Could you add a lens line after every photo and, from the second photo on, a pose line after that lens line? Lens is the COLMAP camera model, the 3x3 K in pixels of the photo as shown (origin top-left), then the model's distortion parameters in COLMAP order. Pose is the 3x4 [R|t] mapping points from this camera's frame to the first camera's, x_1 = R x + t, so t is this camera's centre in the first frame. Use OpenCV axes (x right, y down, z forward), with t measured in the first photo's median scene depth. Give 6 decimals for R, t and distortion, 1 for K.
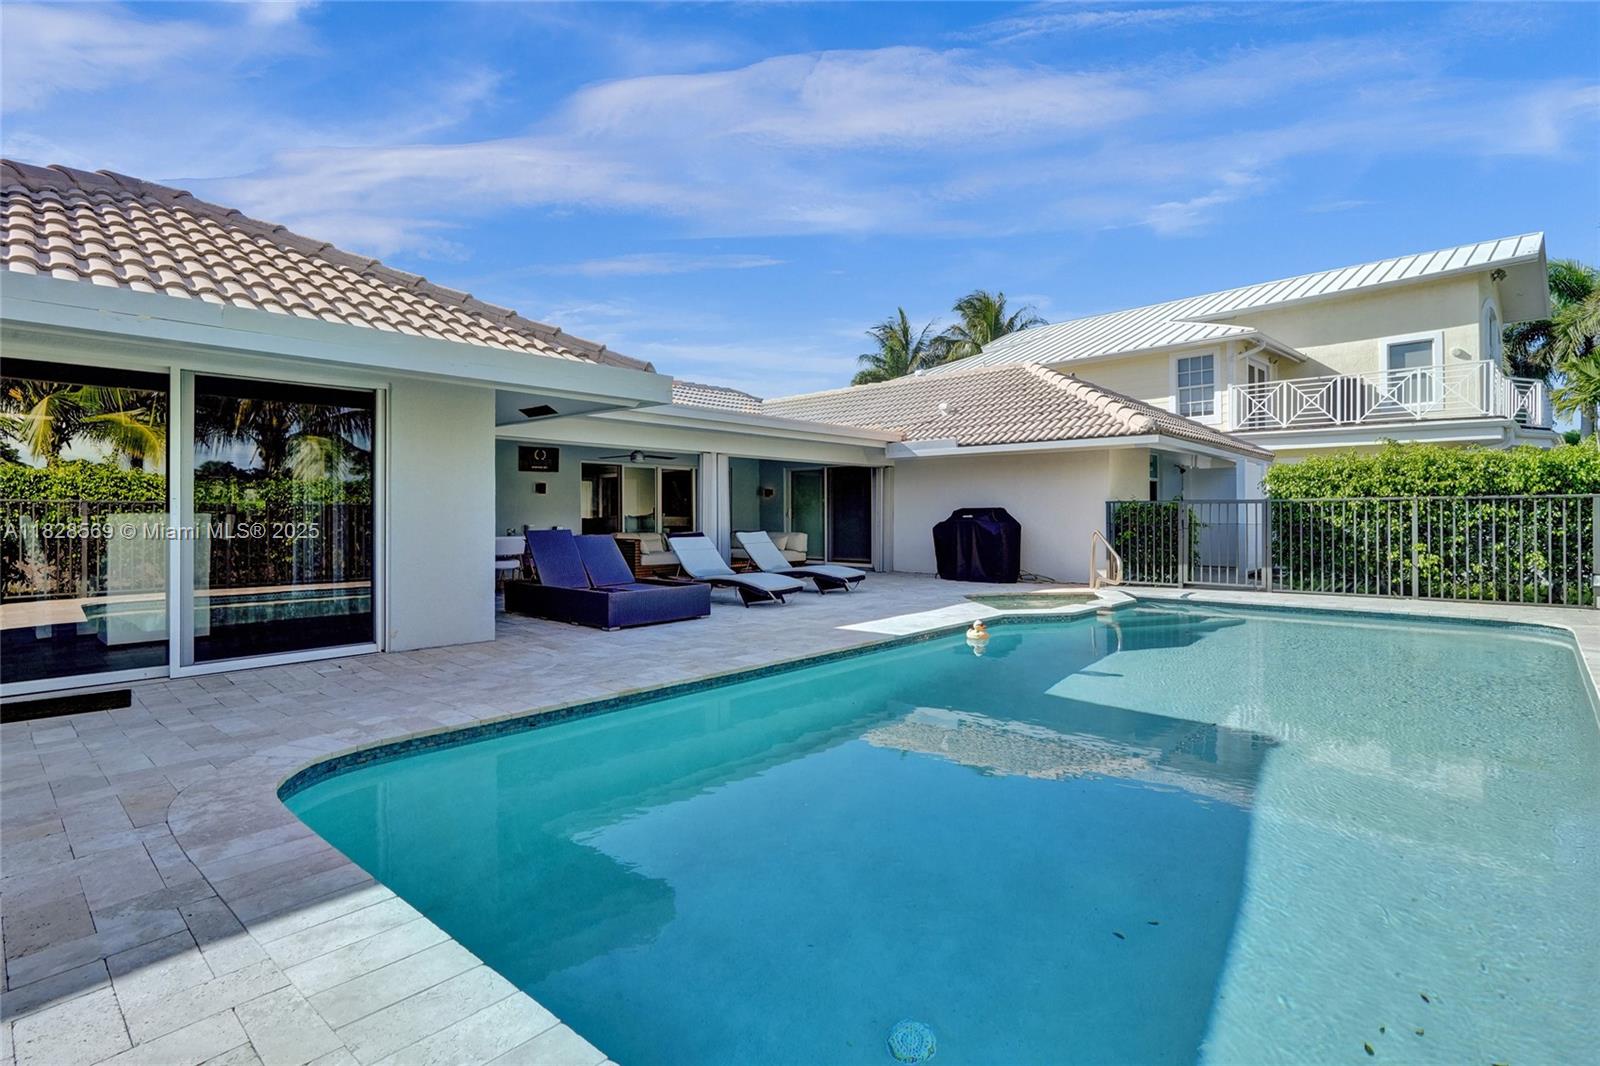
lens RADIAL K [[766.0, 0, 794.2], [0, 766.0, 518.1], [0, 0, 1]] dist [-0.003722, 0.001759]
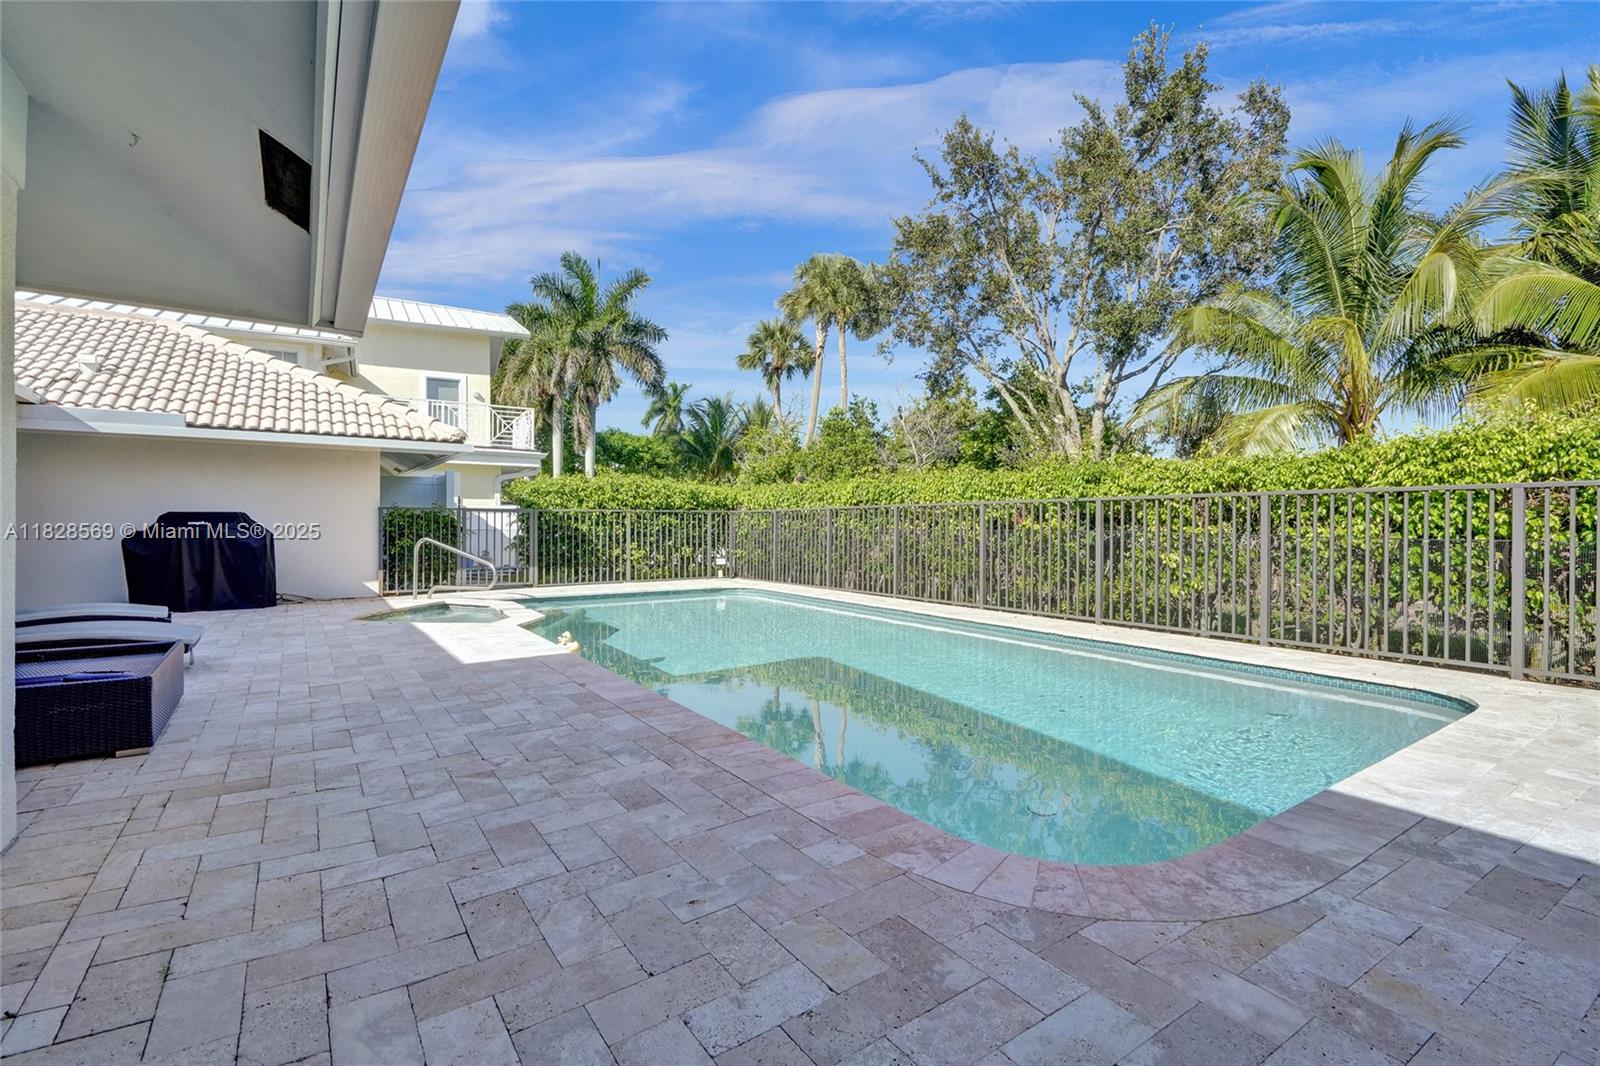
lens RADIAL K [[766.0, 0, 793.1], [0, 766.0, 530.7], [0, 0, 1]] dist [-0.003722, 0.001759]
pose [[0.227416, -0.007675, 0.973767, -2.203397], [0.001380, 0.999970, 0.007559, 0.002038], [-0.973797, -0.000375, 0.227420, 1.705729]]
